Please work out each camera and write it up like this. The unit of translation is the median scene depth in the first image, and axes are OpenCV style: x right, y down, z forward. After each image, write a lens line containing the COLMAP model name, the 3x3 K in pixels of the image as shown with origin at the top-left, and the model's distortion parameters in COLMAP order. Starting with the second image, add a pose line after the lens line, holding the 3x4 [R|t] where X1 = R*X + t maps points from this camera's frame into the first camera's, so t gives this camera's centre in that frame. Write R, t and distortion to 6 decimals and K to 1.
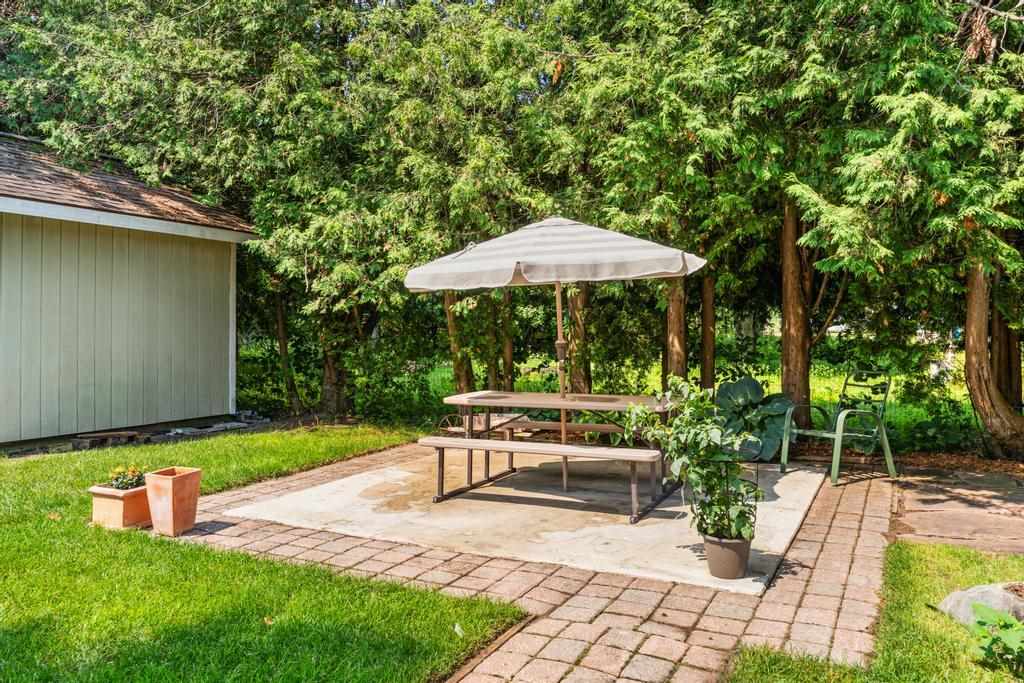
lens RADIAL K [[750.9, 0, 512.0], [0, 750.9, 341.5], [0, 0, 1]] dist [-0.002296, 0.000901]
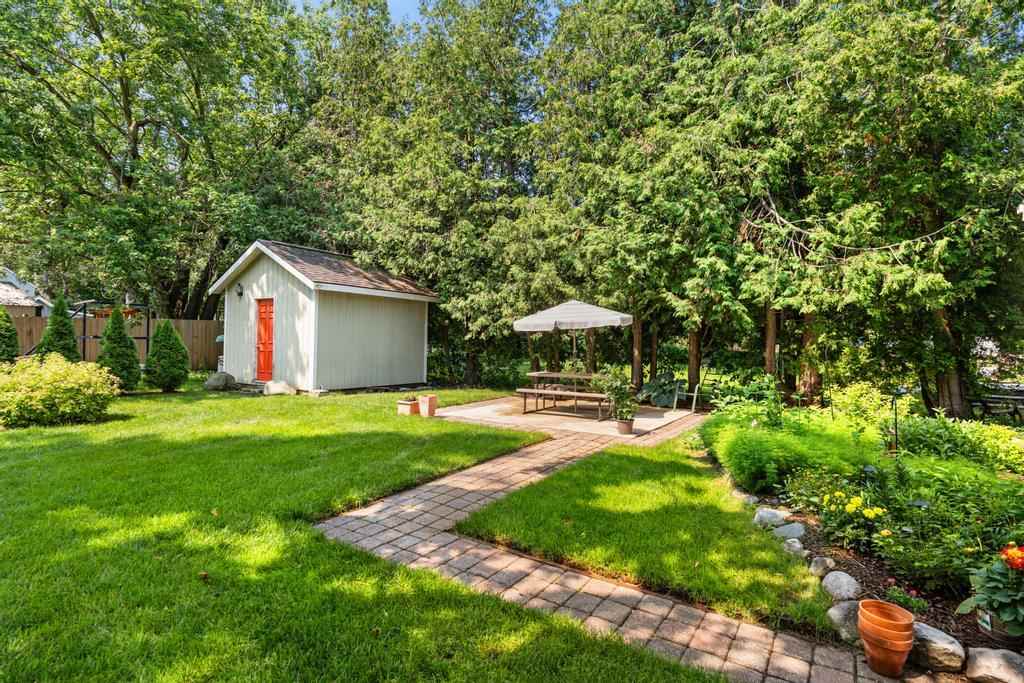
lens RADIAL K [[545.9, 0, 512.0], [0, 545.9, 341.5], [0, 0, 1]] dist [-0.000308, 0.000047]
pose [[0.992881, 0.018760, -0.117626, 0.058976], [-0.020624, 0.999680, -0.014650, -0.002687], [0.117314, 0.016971, 0.992950, -0.630139]]
